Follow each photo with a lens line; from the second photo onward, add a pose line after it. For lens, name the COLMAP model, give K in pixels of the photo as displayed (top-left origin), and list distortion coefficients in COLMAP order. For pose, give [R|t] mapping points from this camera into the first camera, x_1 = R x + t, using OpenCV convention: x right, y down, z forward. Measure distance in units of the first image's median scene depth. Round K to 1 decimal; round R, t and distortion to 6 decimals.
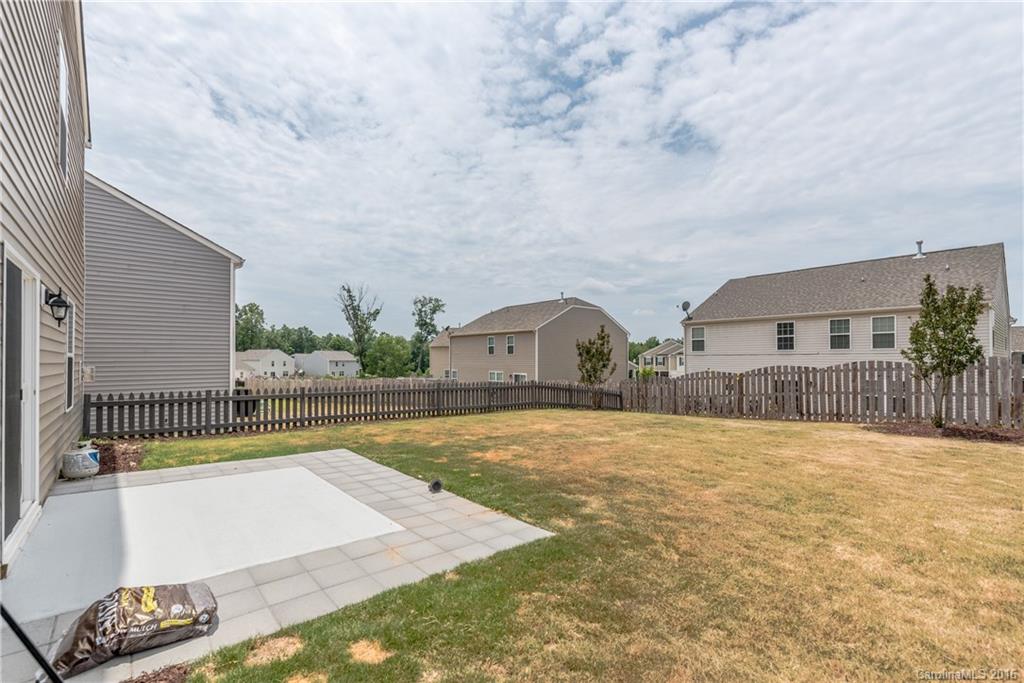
lens RADIAL K [[446.8, 0, 511.7], [0, 446.8, 335.5], [0, 0, 1]] dist [-0.000747, 0.000048]
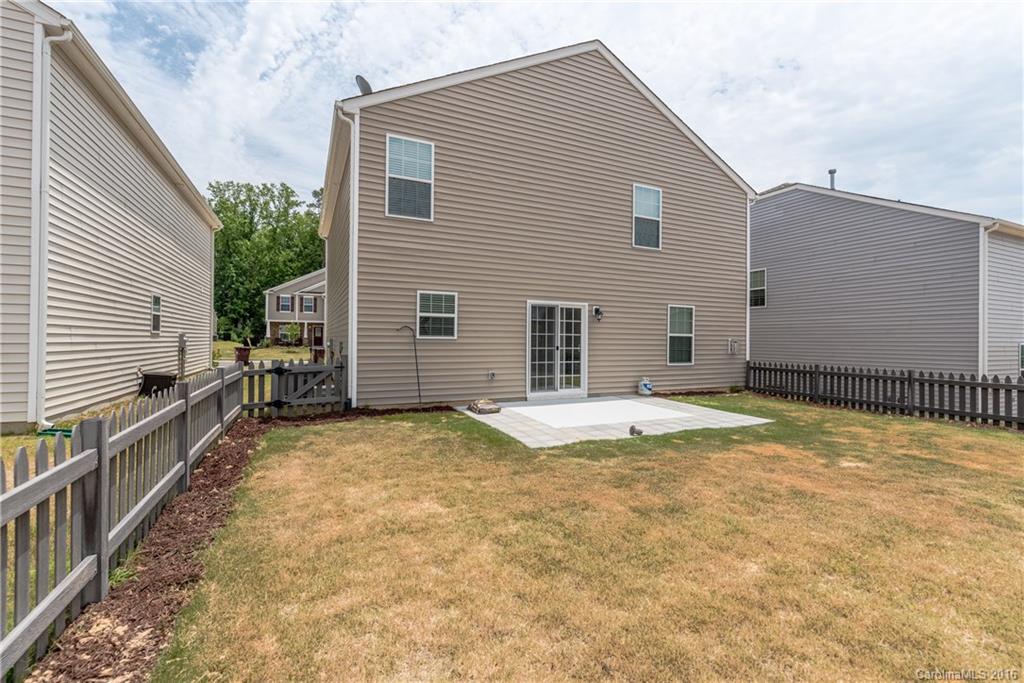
lens RADIAL K [[446.8, 0, 511.7], [0, 446.8, 335.5], [0, 0, 1]] dist [-0.000747, 0.000048]
pose [[-0.257374, -0.008457, -0.966275, 0.661676], [0.046385, 0.998701, -0.021095, 0.036530], [0.965198, -0.050250, -0.256647, 0.560323]]
